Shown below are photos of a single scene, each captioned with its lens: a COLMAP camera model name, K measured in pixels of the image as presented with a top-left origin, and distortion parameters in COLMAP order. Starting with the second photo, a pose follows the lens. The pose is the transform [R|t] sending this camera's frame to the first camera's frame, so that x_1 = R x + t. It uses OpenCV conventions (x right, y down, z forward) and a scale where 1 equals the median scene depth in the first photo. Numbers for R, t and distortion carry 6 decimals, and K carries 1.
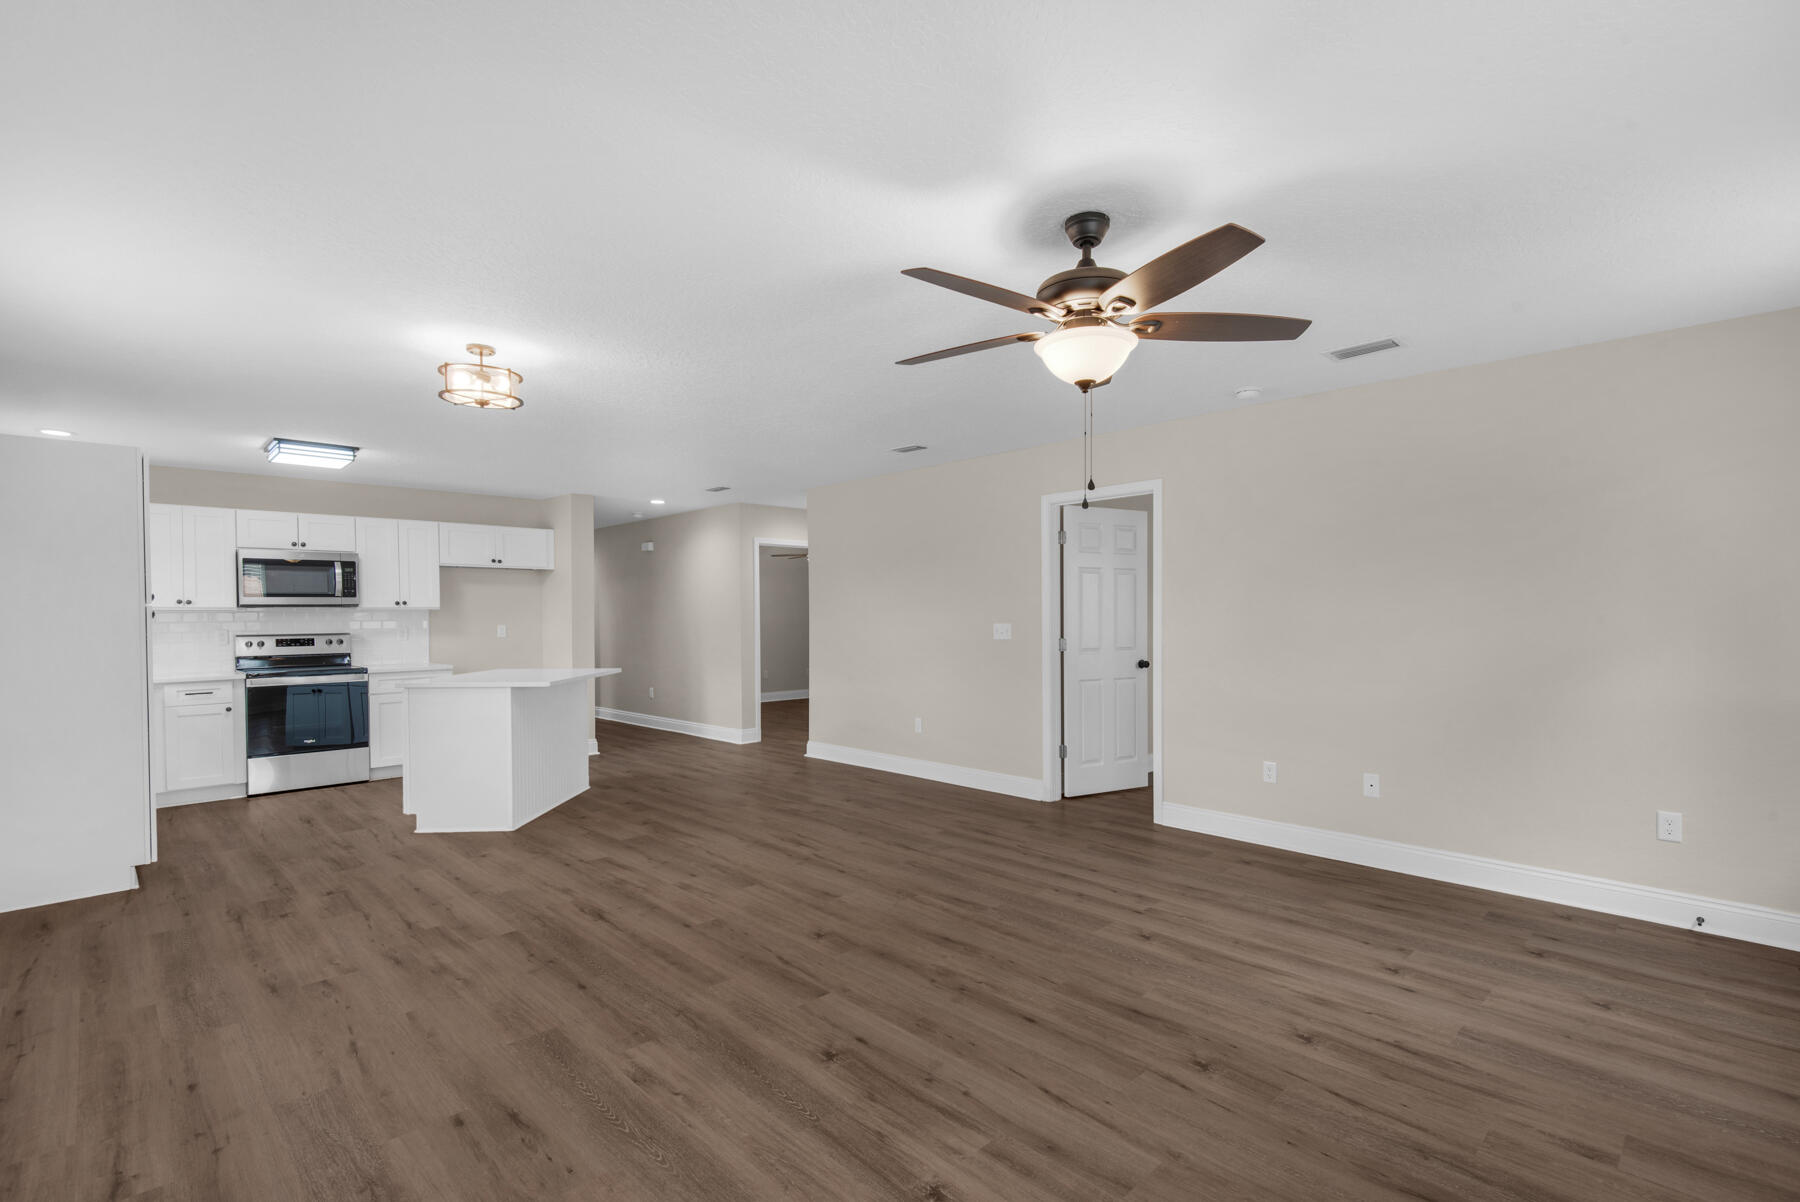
lens RADIAL K [[824.5, 0, 900.9], [0, 824.5, 619.9], [0, 0, 1]] dist [0.041106, -0.028899]
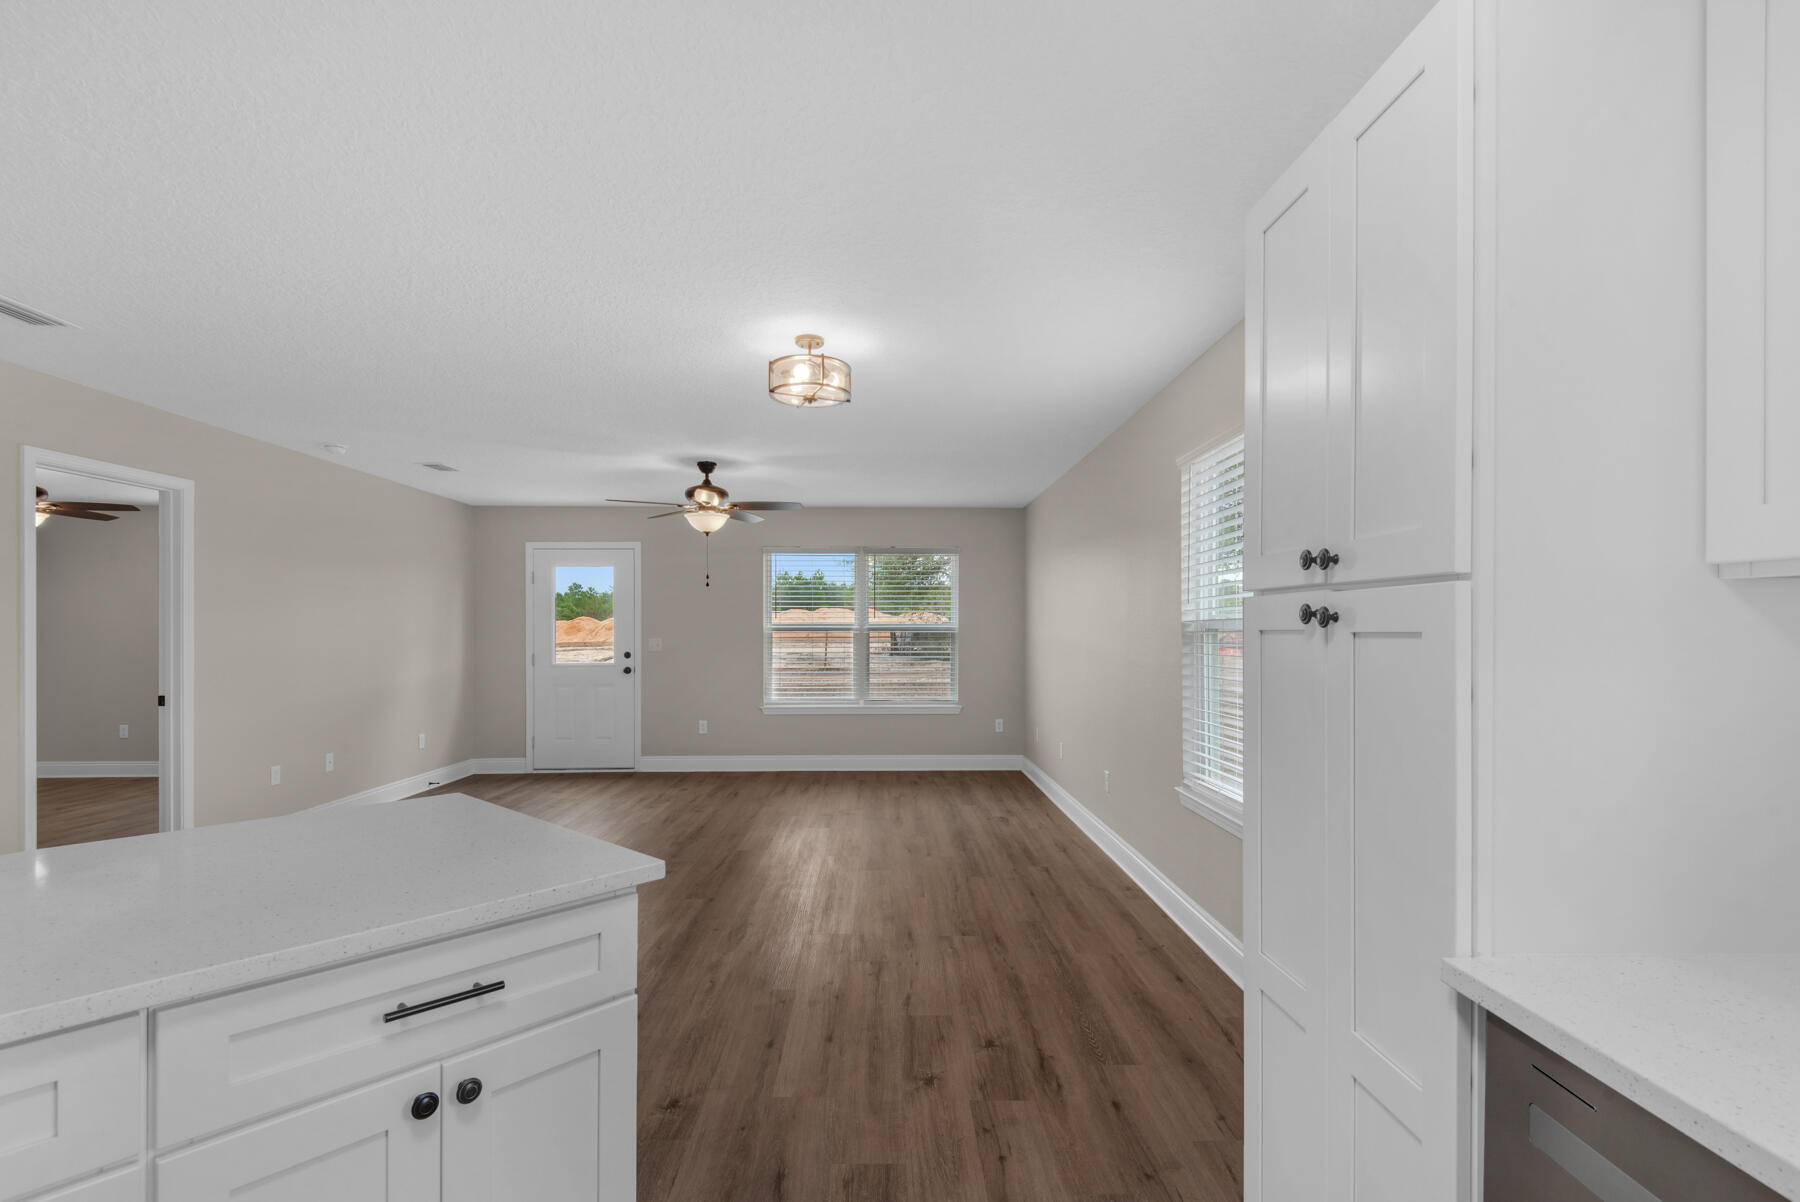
lens RADIAL K [[824.5, 0, 900.9], [0, 824.5, 619.9], [0, 0, 1]] dist [0.041106, -0.028899]
pose [[-0.733276, 0.014681, 0.679773, -0.914413], [0.006718, 0.999875, -0.014347, -0.002125], [-0.679898, -0.005954, -0.733282, 1.230496]]
